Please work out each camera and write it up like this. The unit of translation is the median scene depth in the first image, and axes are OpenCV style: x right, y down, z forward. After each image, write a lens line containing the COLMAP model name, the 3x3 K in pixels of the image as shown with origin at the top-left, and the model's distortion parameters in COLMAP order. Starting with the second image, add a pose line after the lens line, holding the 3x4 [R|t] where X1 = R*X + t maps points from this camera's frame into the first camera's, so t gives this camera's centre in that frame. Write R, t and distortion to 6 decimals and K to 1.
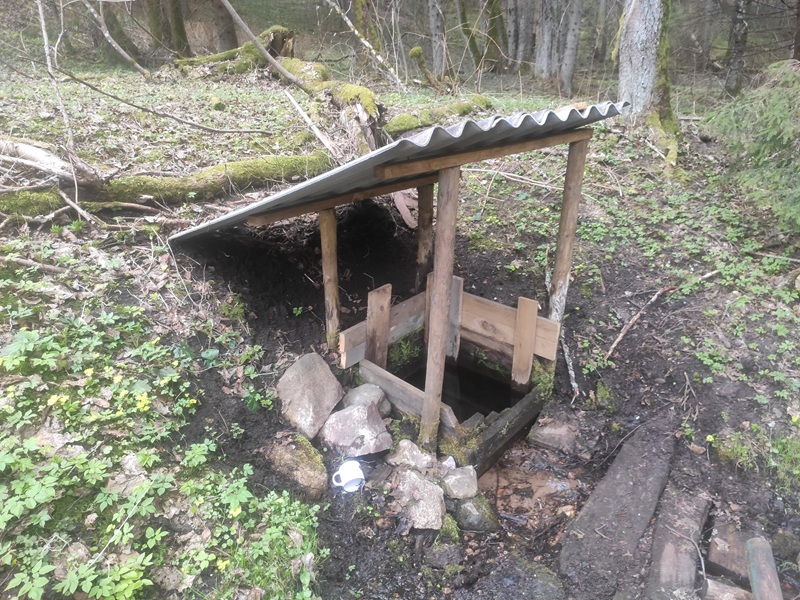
lens RADIAL K [[597.9, 0, 400.0], [0, 597.9, 300.0], [0, 0, 1]] dist [0.109200, -0.174135]
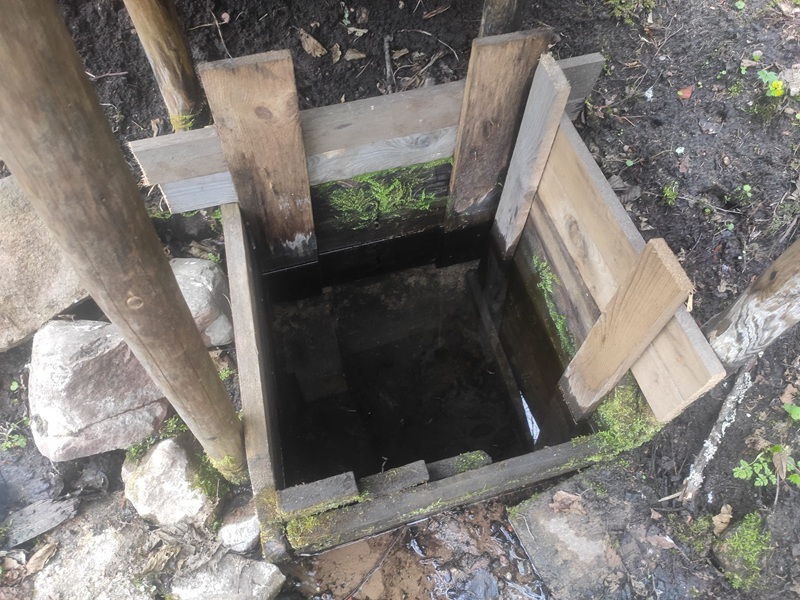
lens RADIAL K [[597.9, 0, 400.0], [0, 597.9, 300.0], [0, 0, 1]] dist [0.109200, -0.174135]
pose [[0.835170, 0.479507, -0.269379, 0.177264], [-0.245577, 0.763371, 0.597459, -0.127927], [0.492122, -0.432826, 0.755300, 0.644775]]
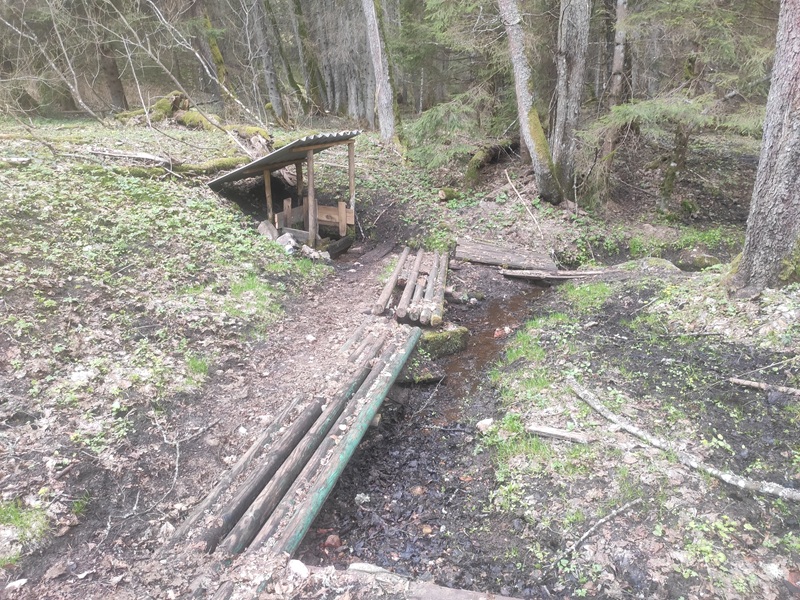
lens RADIAL K [[597.9, 0, 400.0], [0, 597.9, 300.0], [0, 0, 1]] dist [0.109200, -0.174135]
pose [[0.962600, -0.101089, 0.251362, -0.246853], [0.115597, 0.992339, -0.043599, 0.553454], [-0.245029, 0.071025, 0.966911, -1.569969]]
